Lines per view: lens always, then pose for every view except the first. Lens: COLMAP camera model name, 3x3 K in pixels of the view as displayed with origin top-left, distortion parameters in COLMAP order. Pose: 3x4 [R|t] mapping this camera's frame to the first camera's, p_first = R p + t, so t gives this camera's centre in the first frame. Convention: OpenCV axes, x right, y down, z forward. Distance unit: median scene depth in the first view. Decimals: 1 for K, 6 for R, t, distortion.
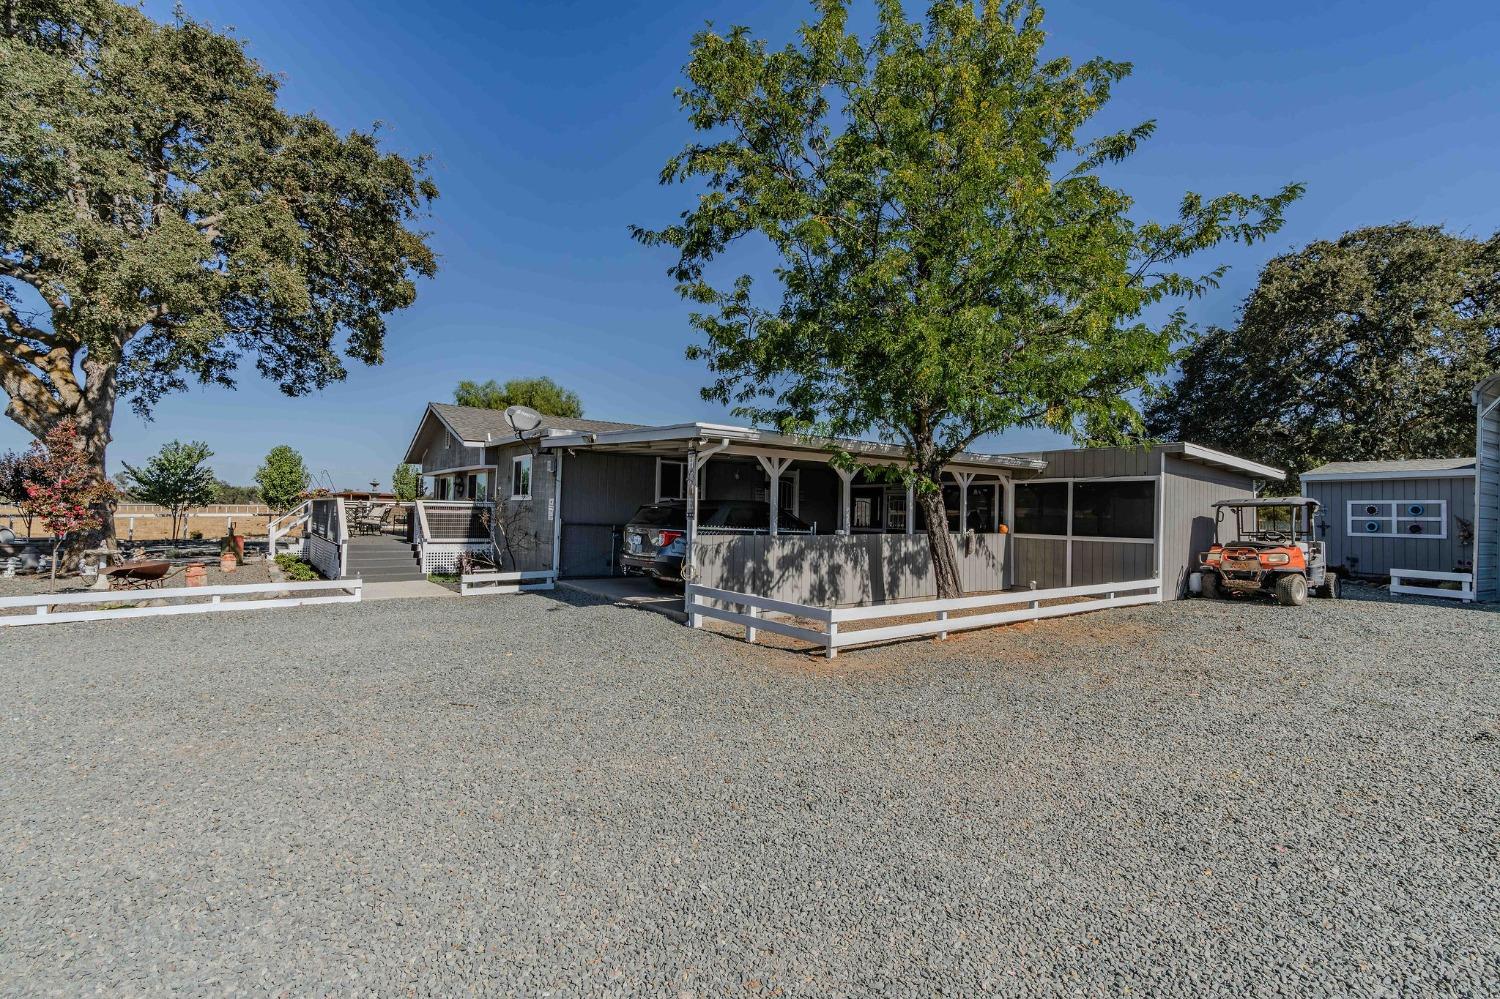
lens RADIAL K [[674.5, 0, 750.2], [0, 674.5, 504.8], [0, 0, 1]] dist [-0.001960, 0.001413]
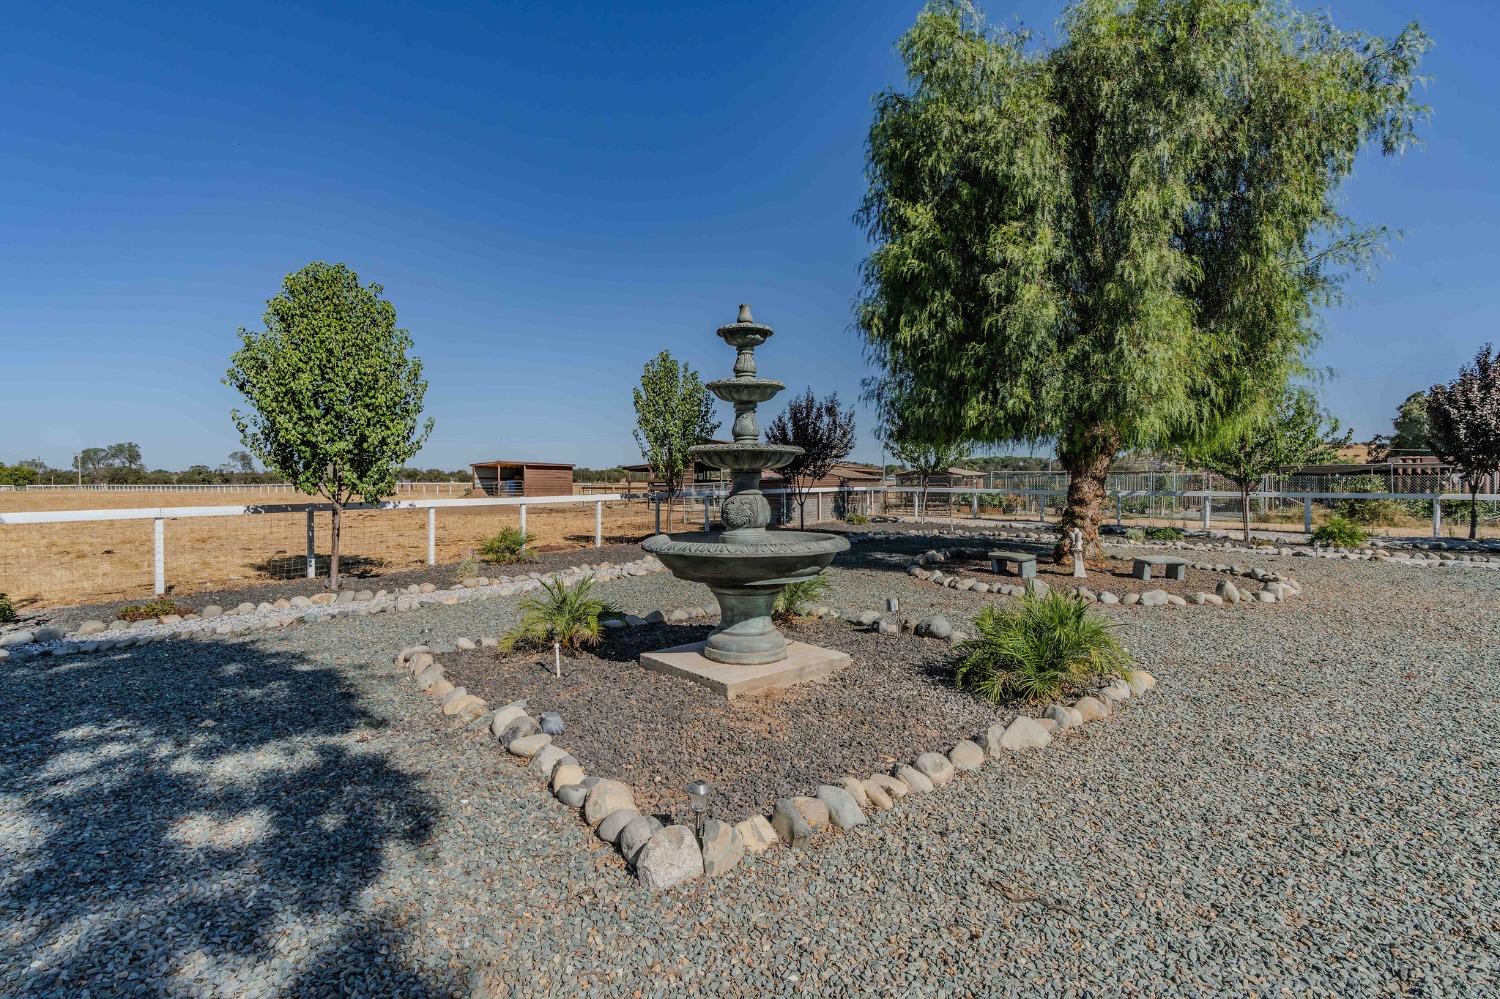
lens RADIAL K [[674.5, 0, 748.4], [0, 674.5, 500.9], [0, 0, 1]] dist [-0.001960, 0.001413]
pose [[0.986355, -0.009632, -0.164352, -0.685913], [0.015276, 0.999335, 0.033108, 0.007092], [0.163924, -0.035166, 0.985846, 1.077703]]
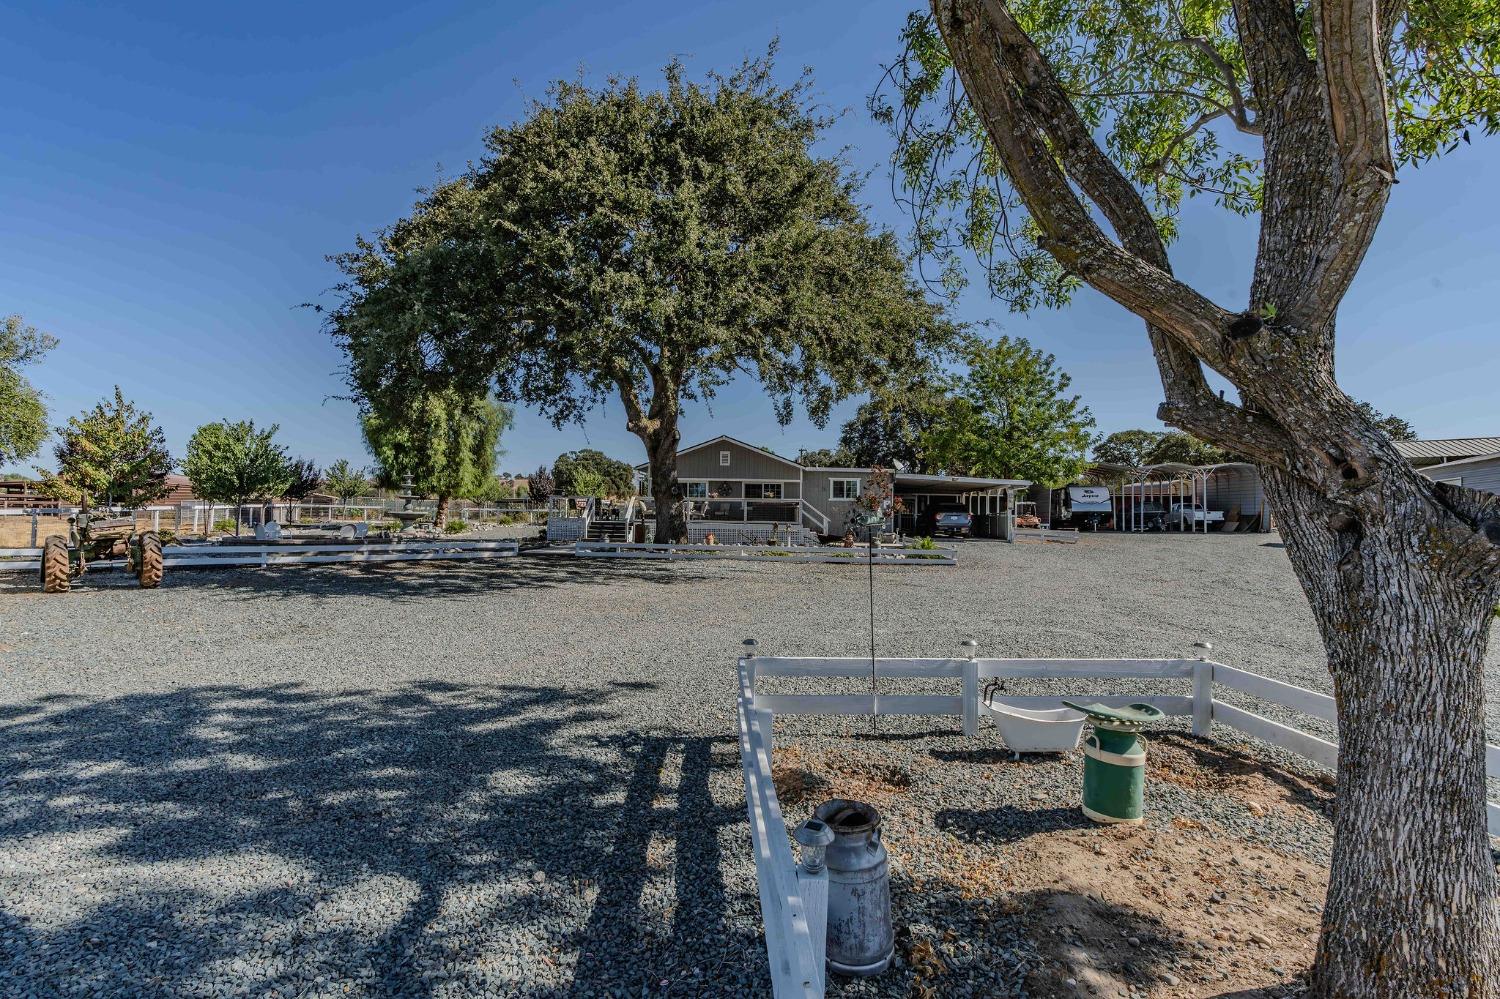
lens RADIAL K [[674.5, 0, 742.4], [0, 674.5, 493.6], [0, 0, 1]] dist [-0.001960, 0.001413]
pose [[0.657023, 0.015213, 0.753717, -1.286140], [-0.012042, 0.999881, -0.009684, -0.003752], [-0.753775, -0.002713, 0.657127, -0.042080]]
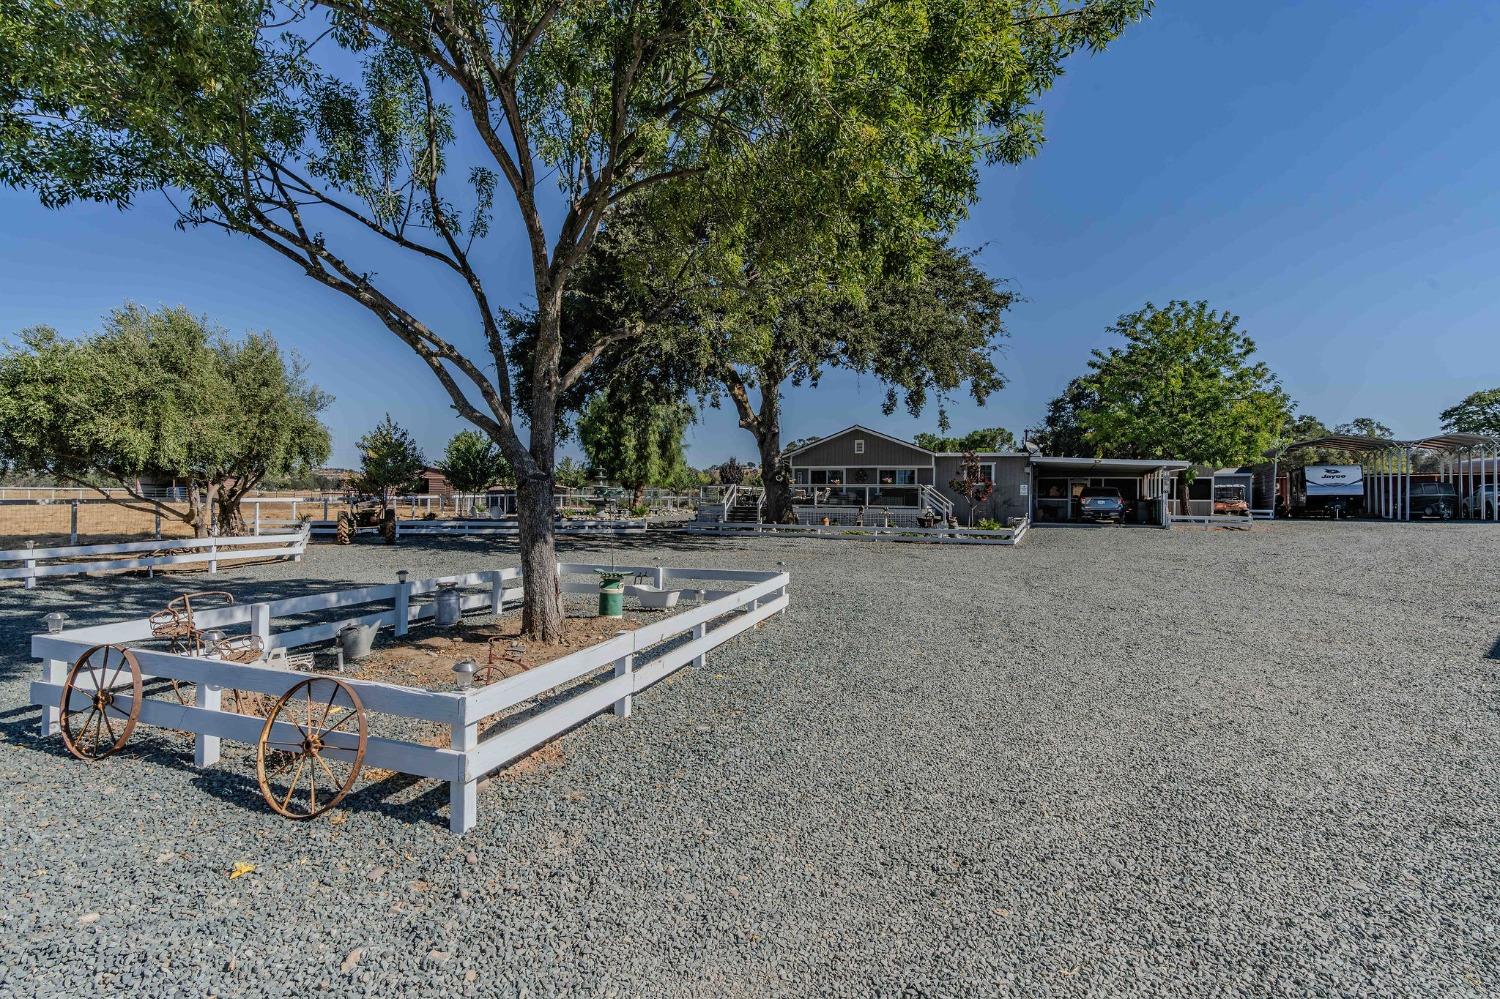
lens RADIAL K [[731.8, 0, 744.0], [0, 731.8, 501.0], [0, 0, 1]] dist [-0.000376, 0.000167]
pose [[0.877792, -0.008167, 0.478973, -1.245166], [-0.000959, 0.999823, 0.018806, -0.001160], [-0.479041, -0.016967, 0.877628, -0.341848]]
